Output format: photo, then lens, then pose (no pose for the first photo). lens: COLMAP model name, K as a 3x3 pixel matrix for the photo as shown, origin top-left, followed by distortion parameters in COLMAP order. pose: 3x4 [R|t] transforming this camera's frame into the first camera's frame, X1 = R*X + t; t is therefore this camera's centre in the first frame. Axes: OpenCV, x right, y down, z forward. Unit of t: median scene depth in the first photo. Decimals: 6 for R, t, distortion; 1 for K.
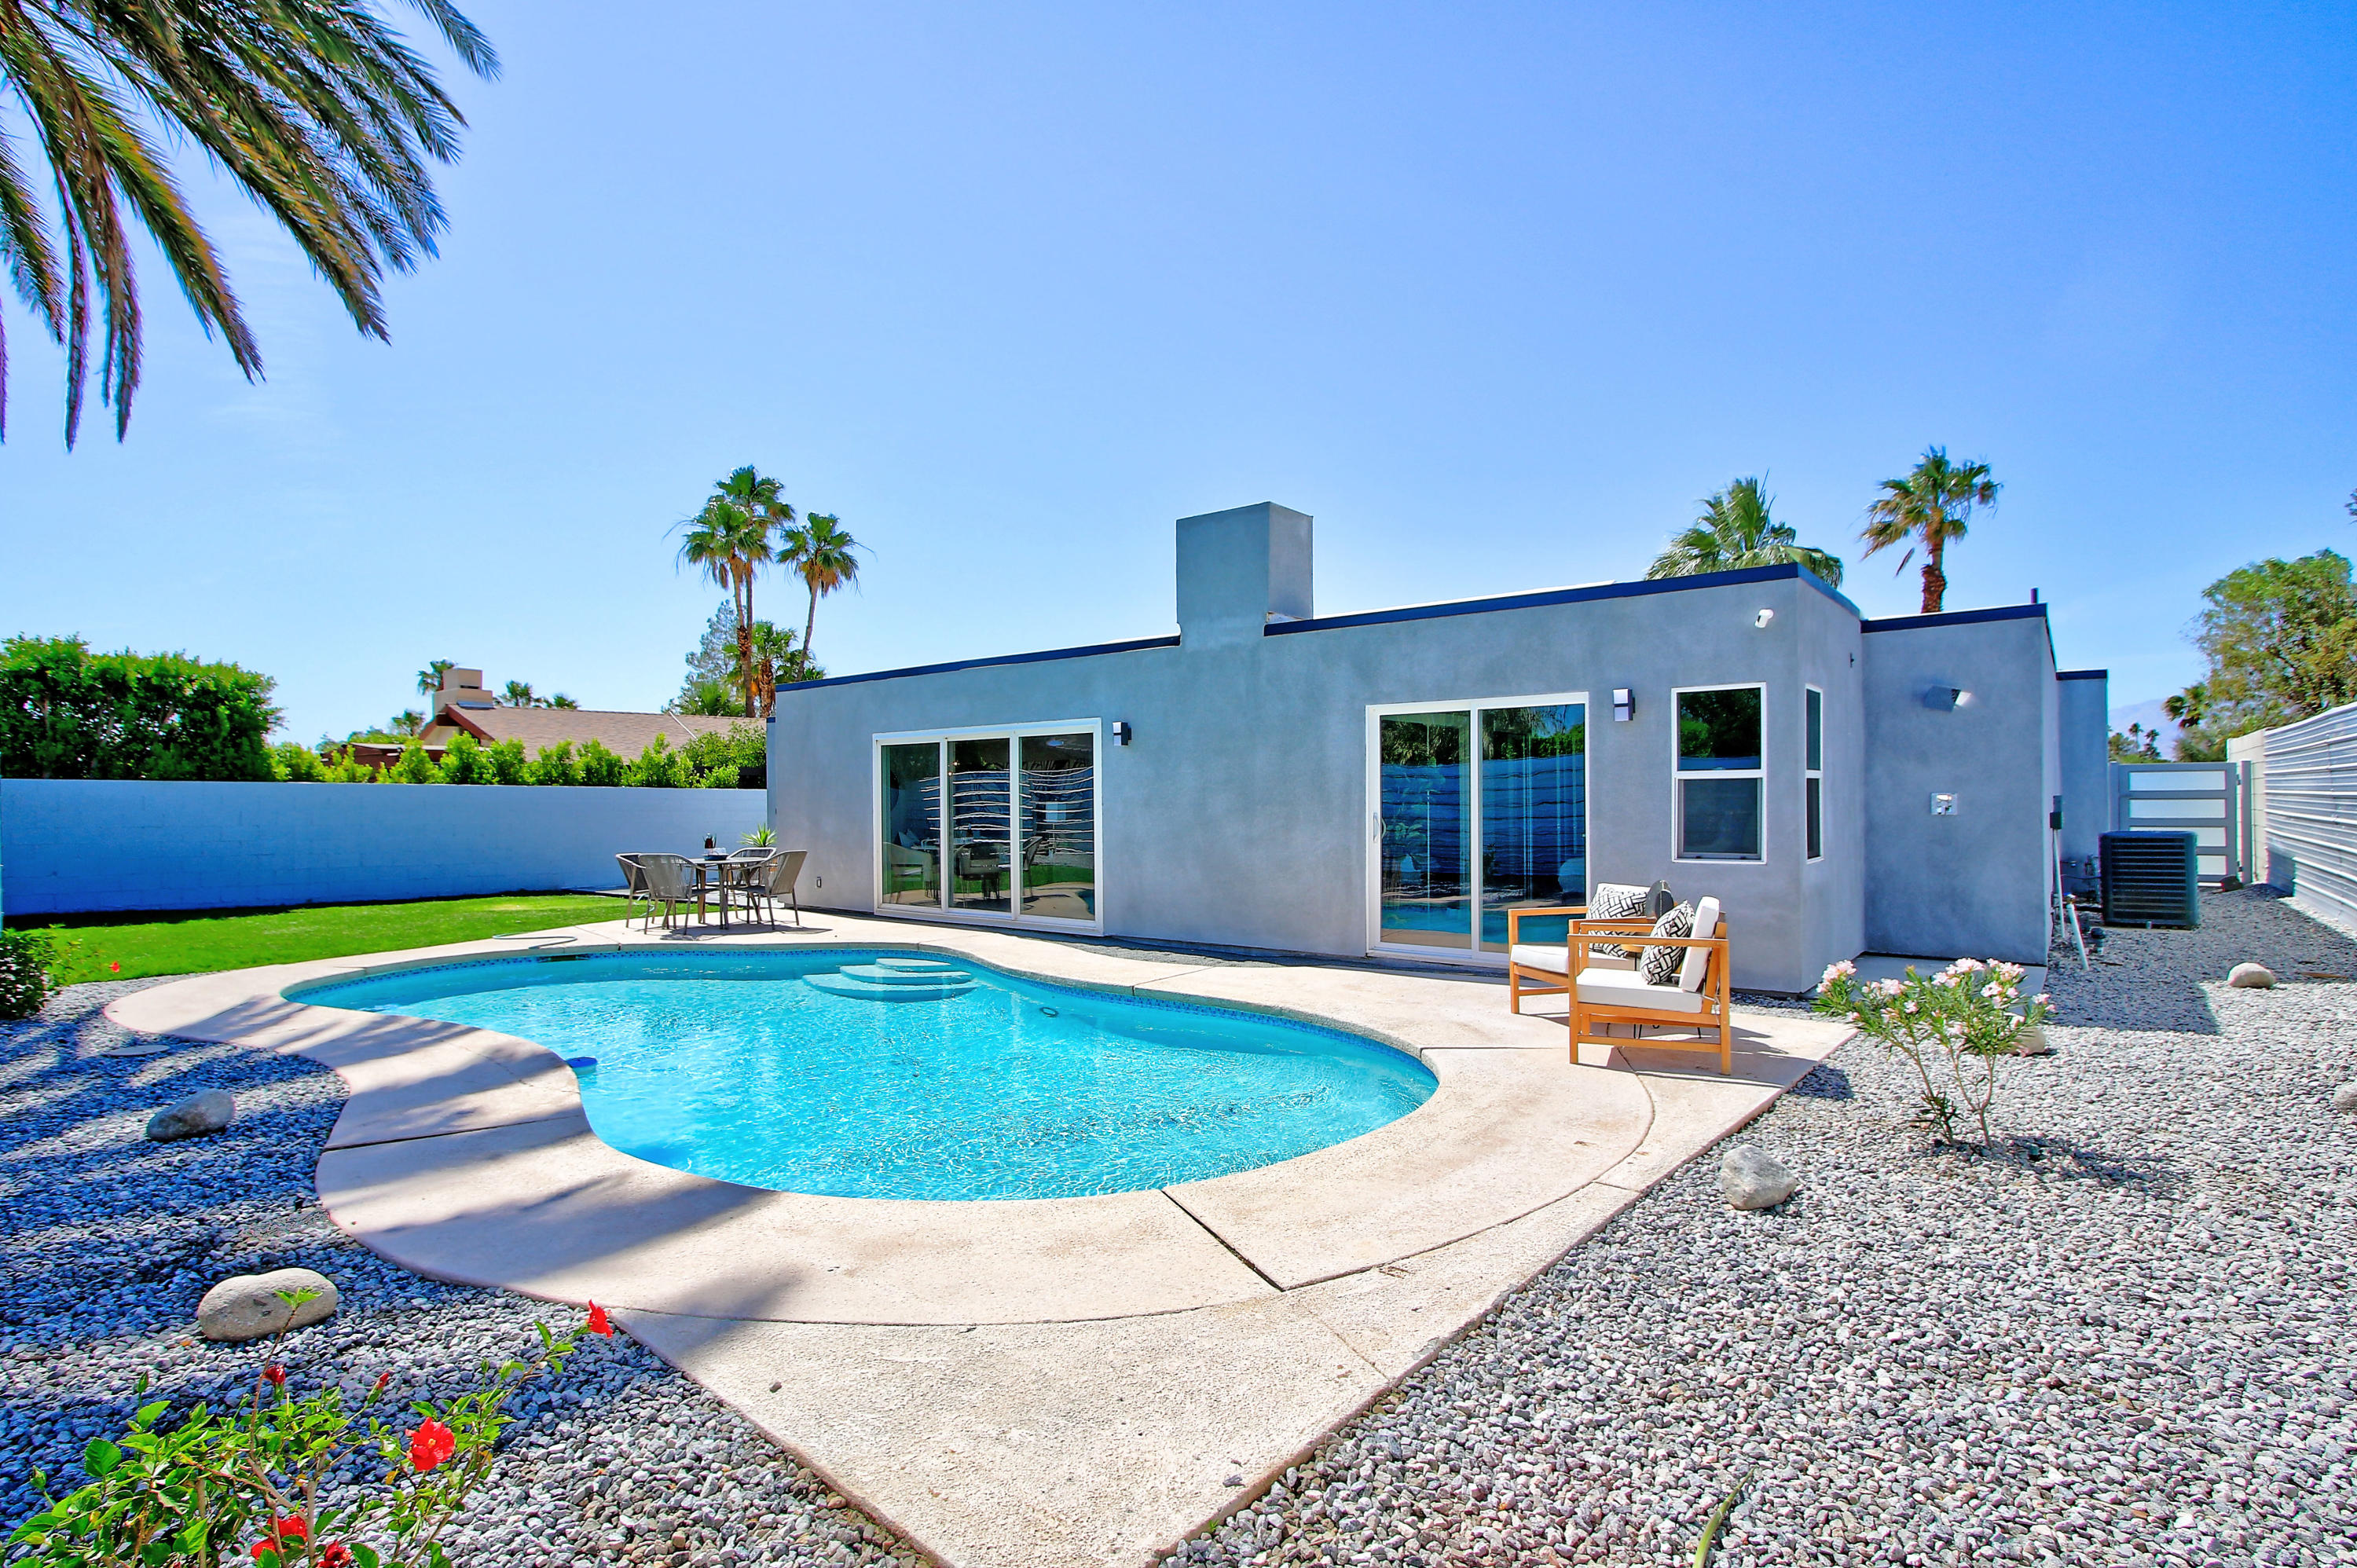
lens RADIAL K [[1145.6, 0, 1166.8], [0, 1145.6, 796.6], [0, 0, 1]] dist [-0.026174, 0.008208]
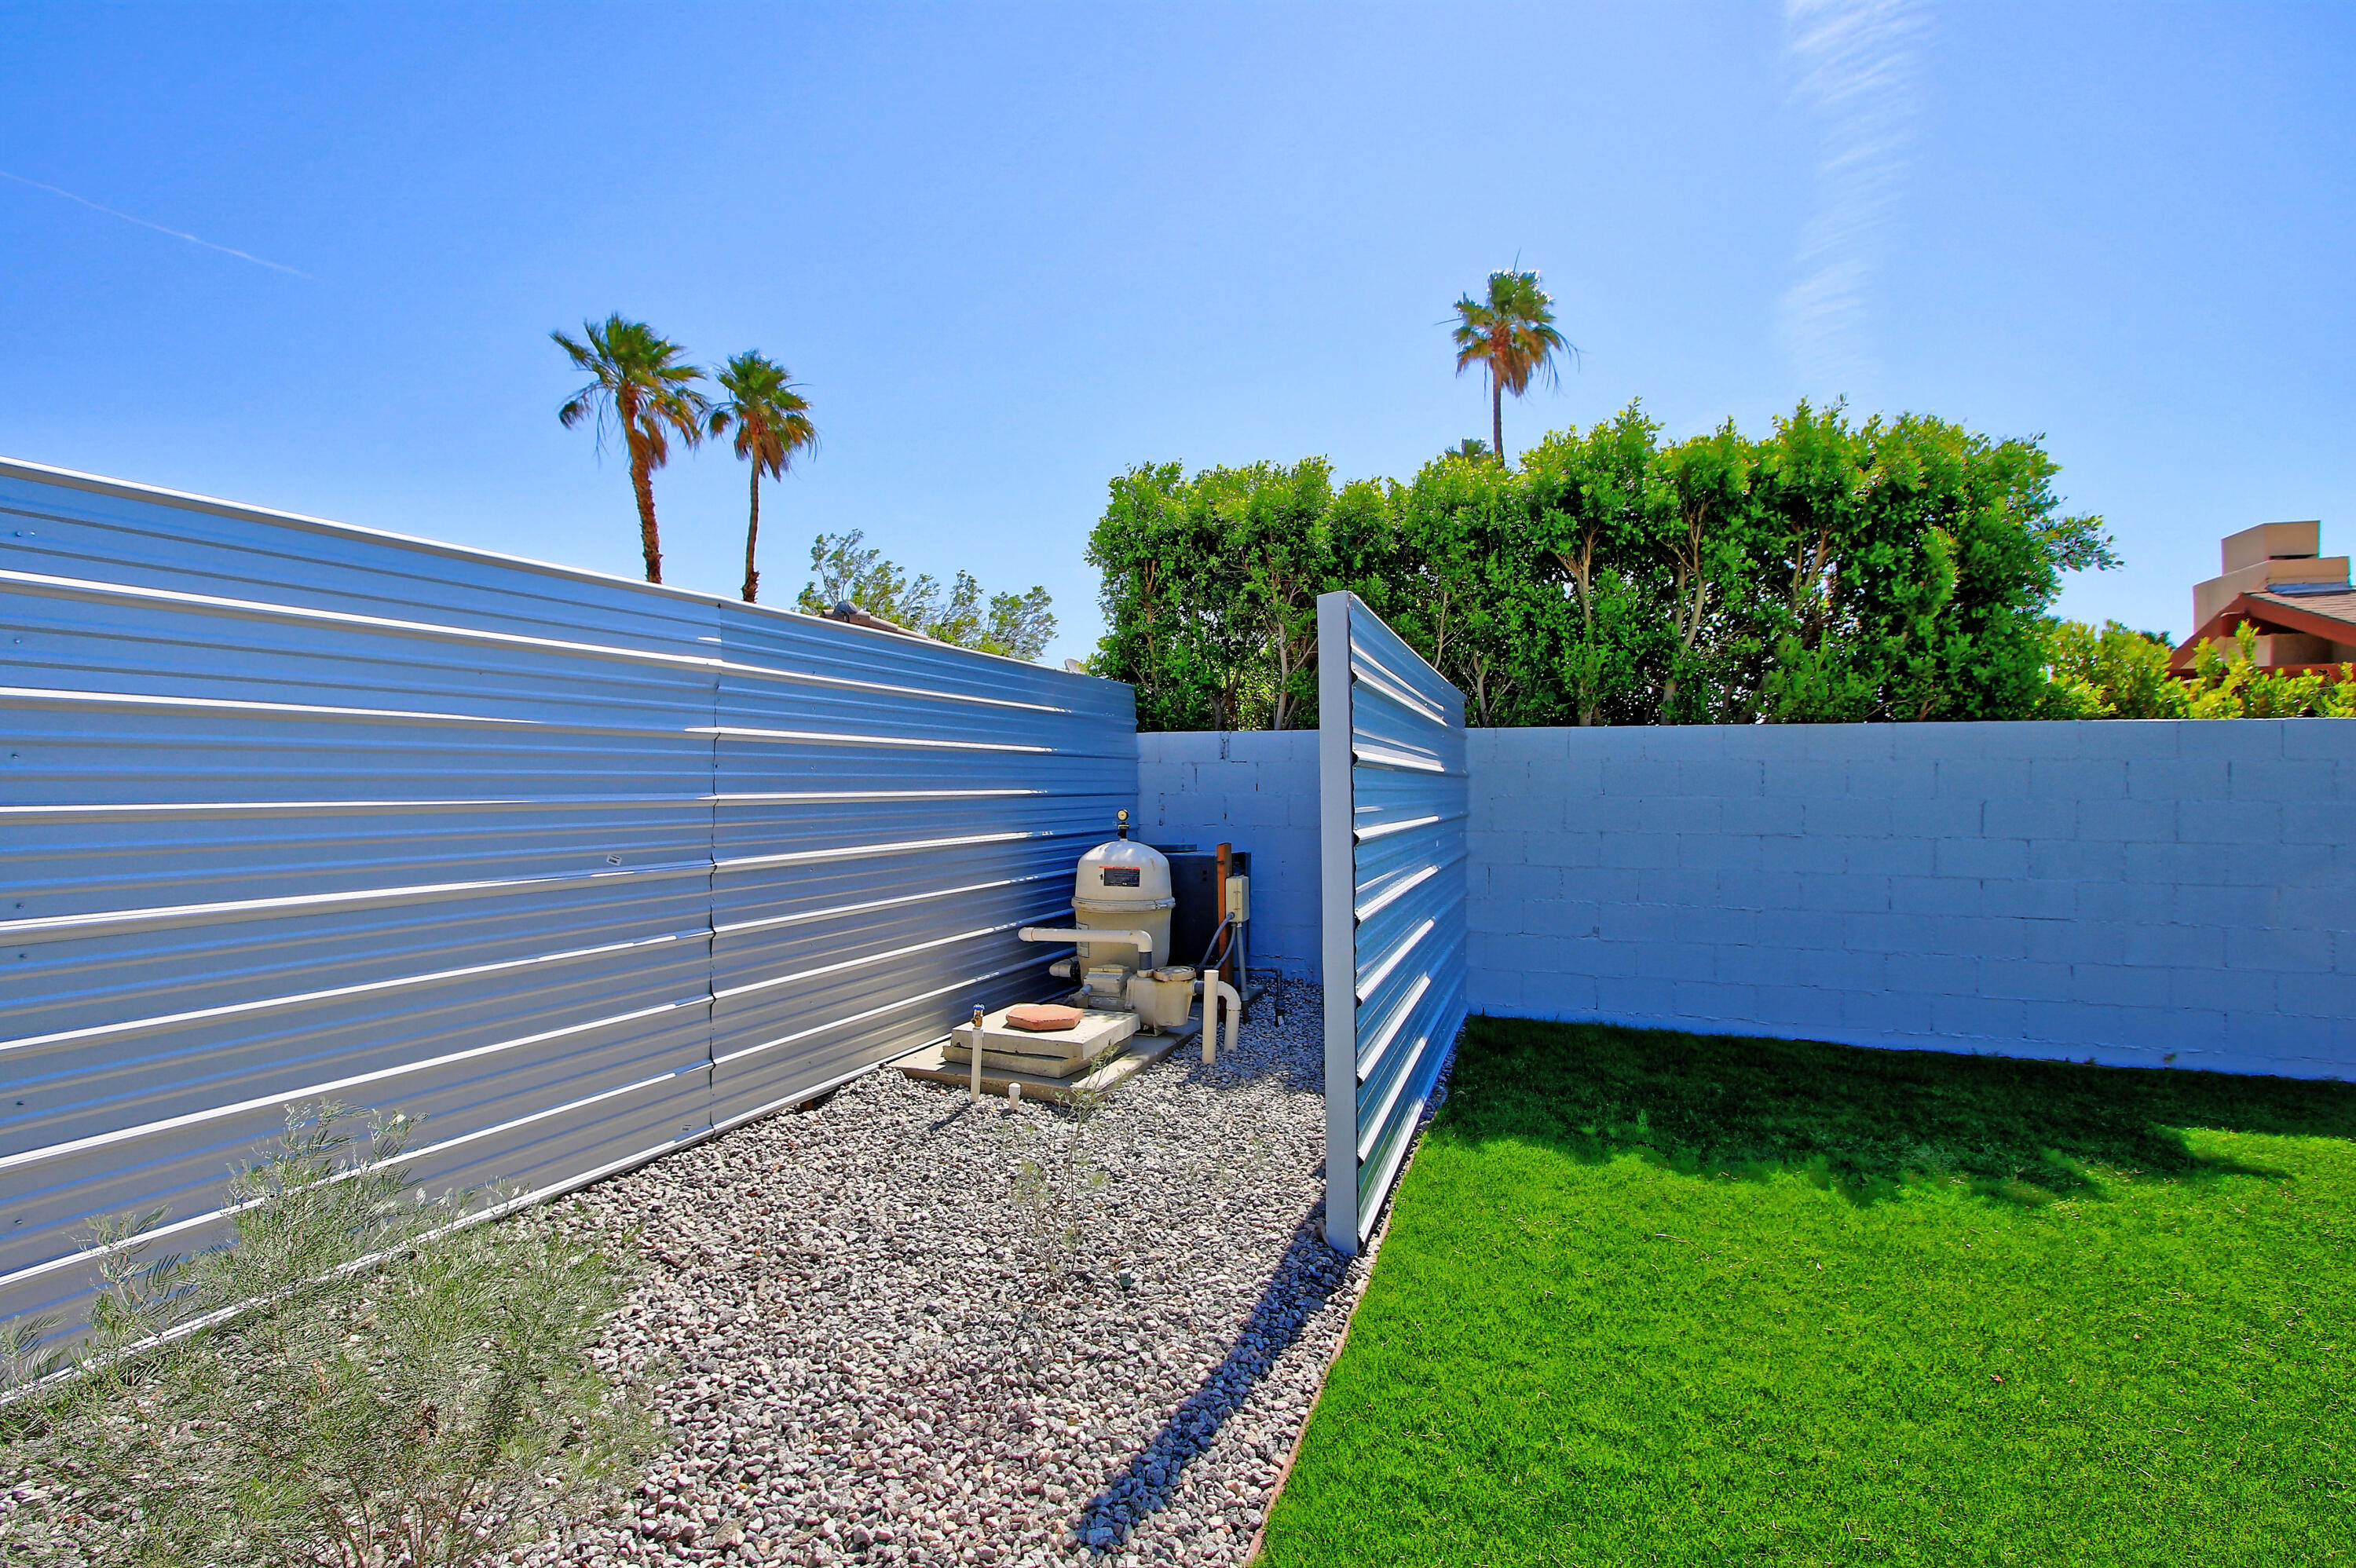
lens RADIAL K [[1068.6, 0, 1164.3], [0, 1068.6, 804.9], [0, 0, 1]] dist [-0.009367, 0.000216]
pose [[0.330809, 0.021907, -0.943443, -0.836022], [0.002786, 0.999703, 0.024190, 0.007512], [0.943694, -0.010630, 0.330650, 0.906961]]
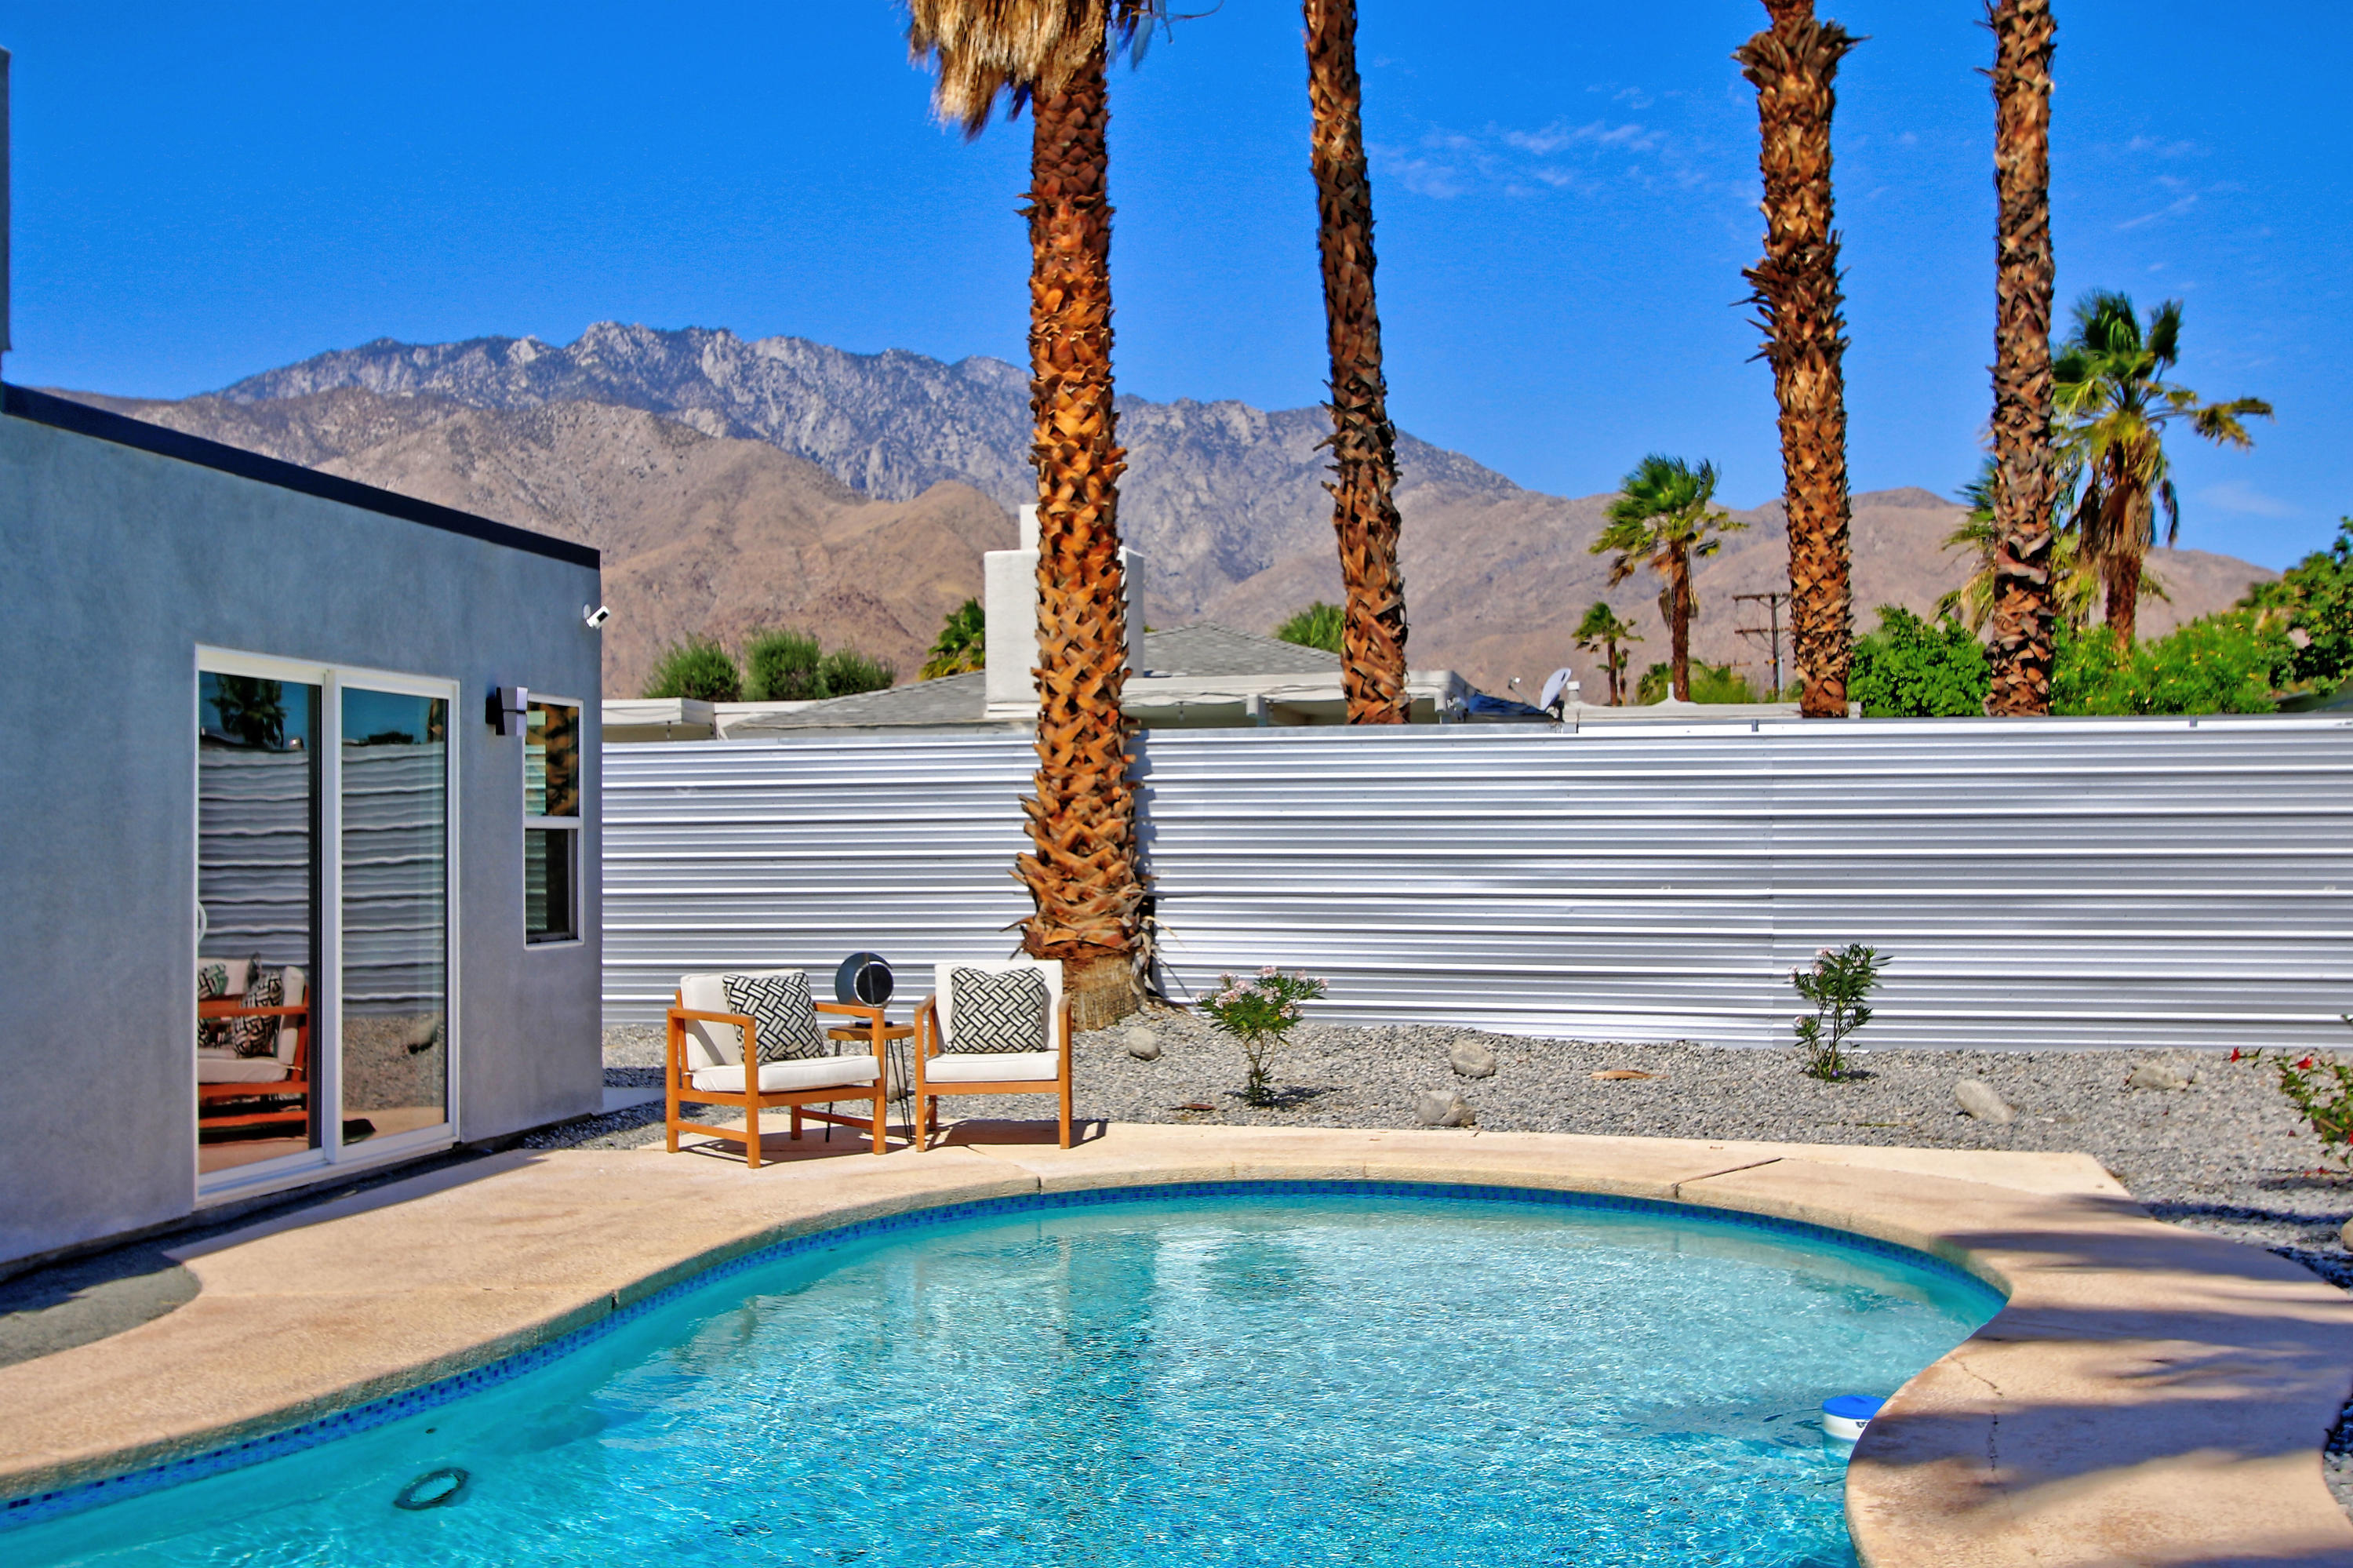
lens RADIAL K [[2247.2, 0, 1165.1], [0, 2247.2, 802.0], [0, 0, 1]] dist [-0.002090, 0.011509]
pose [[-0.441236, 0.030504, 0.896873, -0.676422], [0.009524, 0.999525, -0.029311, 0.008928], [-0.897341, -0.004391, -0.441317, 0.923330]]
